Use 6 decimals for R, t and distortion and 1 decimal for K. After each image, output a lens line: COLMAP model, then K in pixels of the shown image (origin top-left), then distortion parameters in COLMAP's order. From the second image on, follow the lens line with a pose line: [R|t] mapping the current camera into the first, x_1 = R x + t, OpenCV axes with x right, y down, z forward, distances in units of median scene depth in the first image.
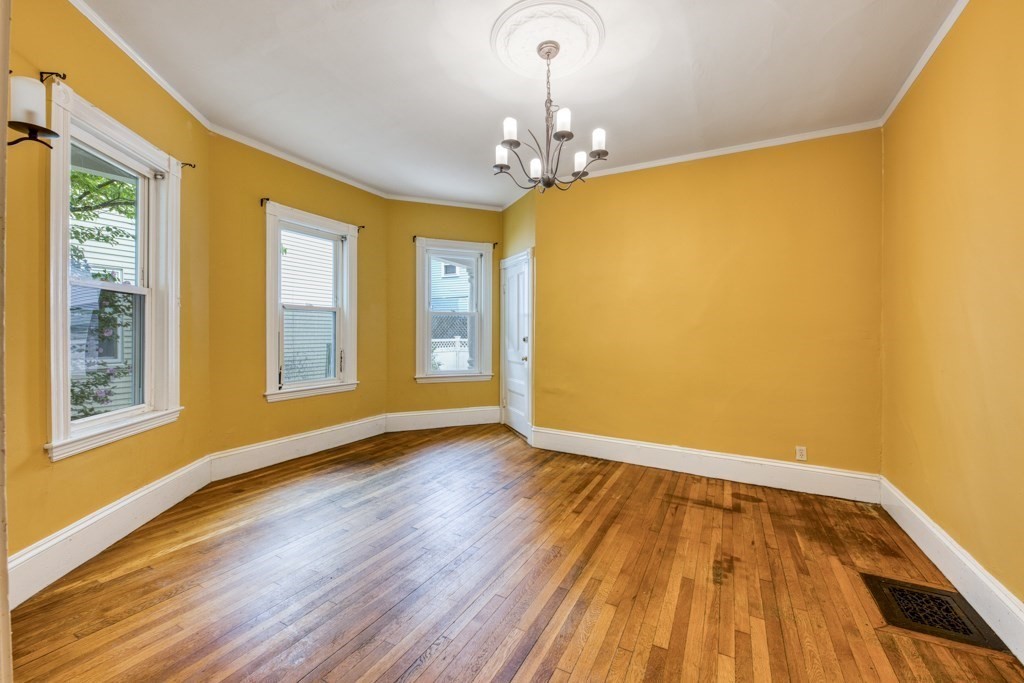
lens RADIAL K [[409.0, 0, 512.4], [0, 409.0, 334.7], [0, 0, 1]] dist [0.006738, -0.000635]
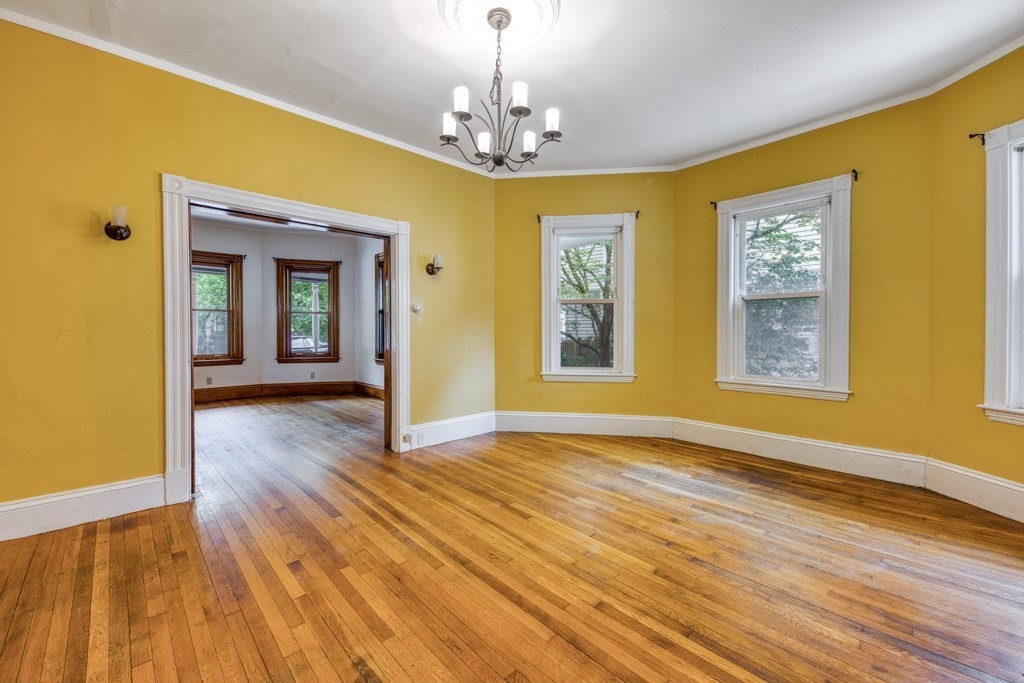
lens RADIAL K [[409.0, 0, 512.4], [0, 409.0, 338.5], [0, 0, 1]] dist [0.006738, -0.000635]
pose [[-0.315905, 0.016138, -0.948654, 0.659632], [-0.001752, 0.999844, 0.017592, 0.014036], [0.948789, 0.007219, -0.315827, 0.897243]]
